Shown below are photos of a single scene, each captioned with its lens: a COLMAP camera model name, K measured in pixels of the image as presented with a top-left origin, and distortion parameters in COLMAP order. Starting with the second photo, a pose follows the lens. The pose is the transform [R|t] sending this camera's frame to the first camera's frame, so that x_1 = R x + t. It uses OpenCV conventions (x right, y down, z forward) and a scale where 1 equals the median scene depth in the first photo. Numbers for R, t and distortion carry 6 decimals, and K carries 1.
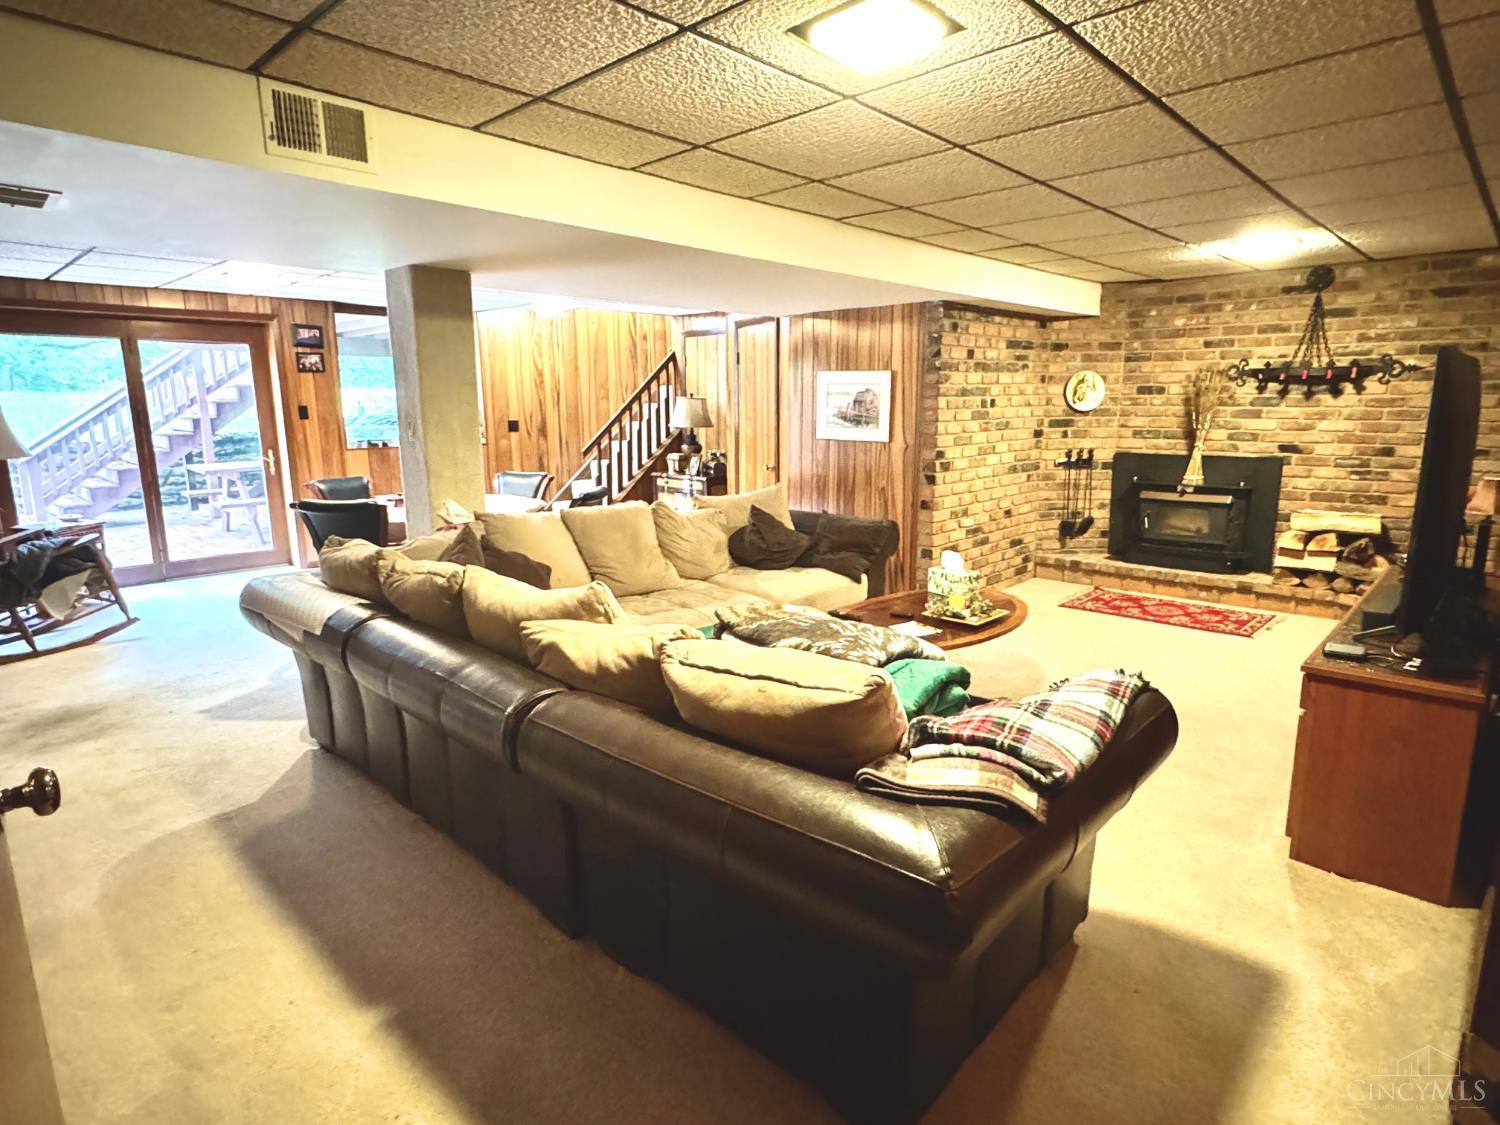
lens RADIAL K [[822.6, 0, 748.5], [0, 822.6, 563.8], [0, 0, 1]] dist [-0.001073, -0.000270]
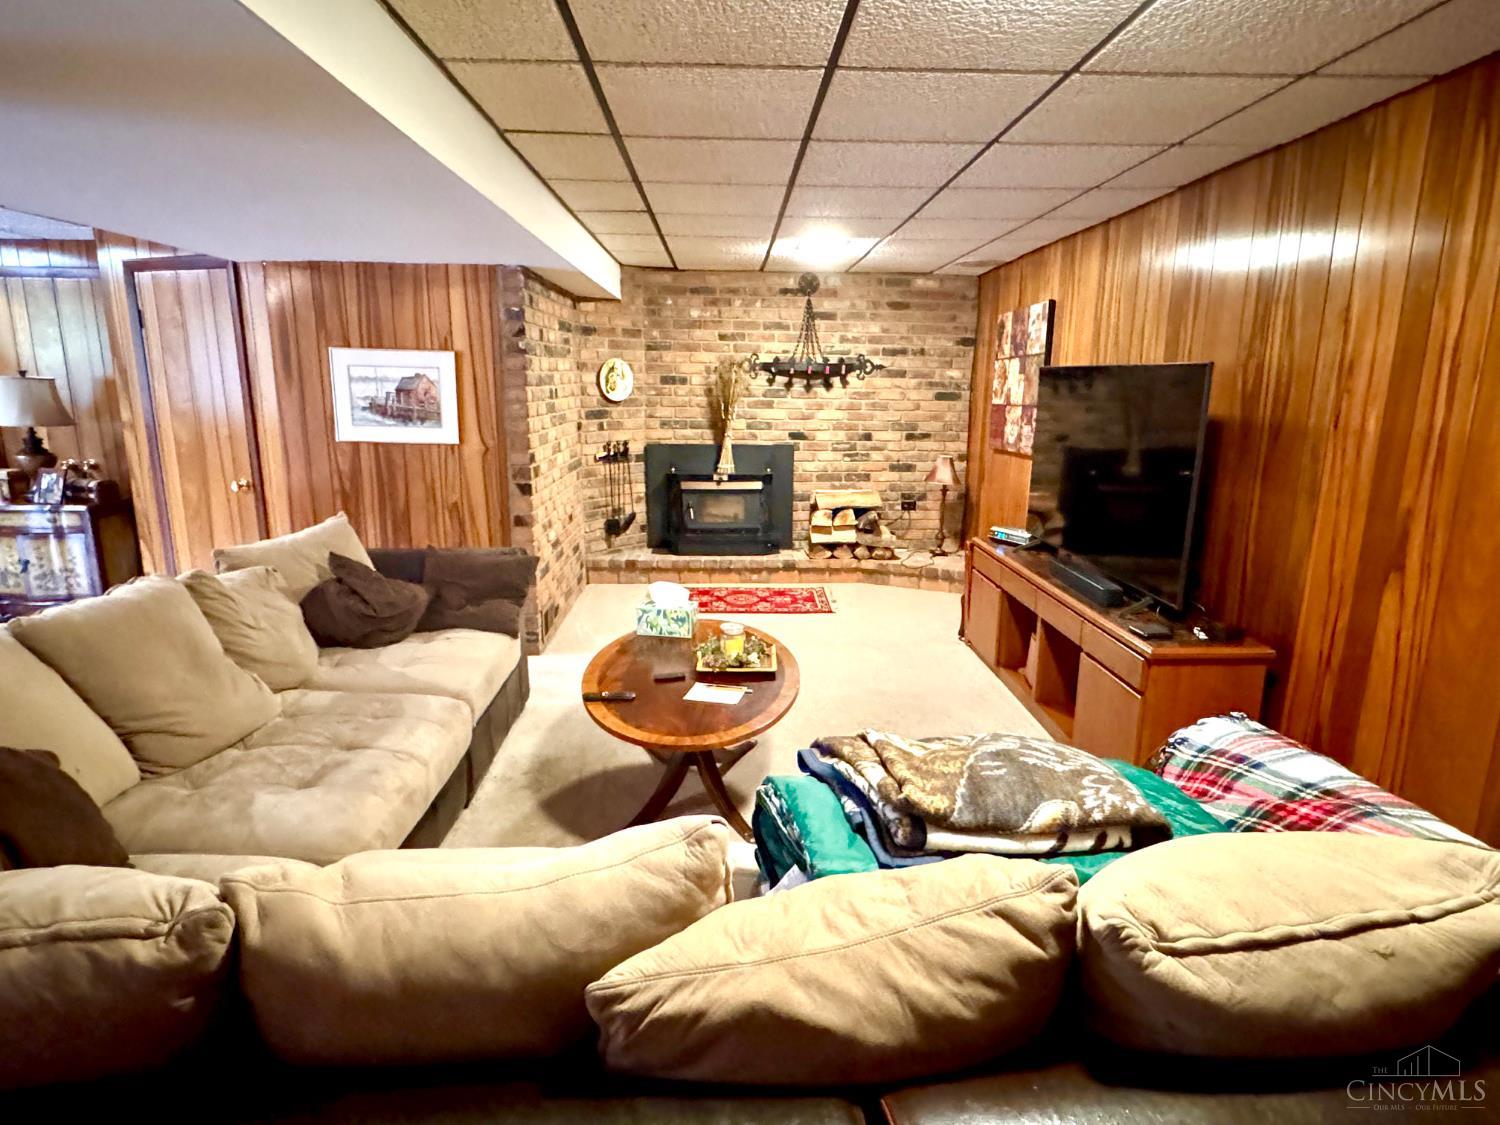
lens RADIAL K [[822.6, 0, 753.2], [0, 822.6, 558.9], [0, 0, 1]] dist [-0.001073, -0.000270]
pose [[0.700271, -0.136102, 0.700783, -0.189567], [0.123426, 0.989957, 0.068928, -0.060538], [-0.703126, 0.038227, 0.710037, 0.263146]]
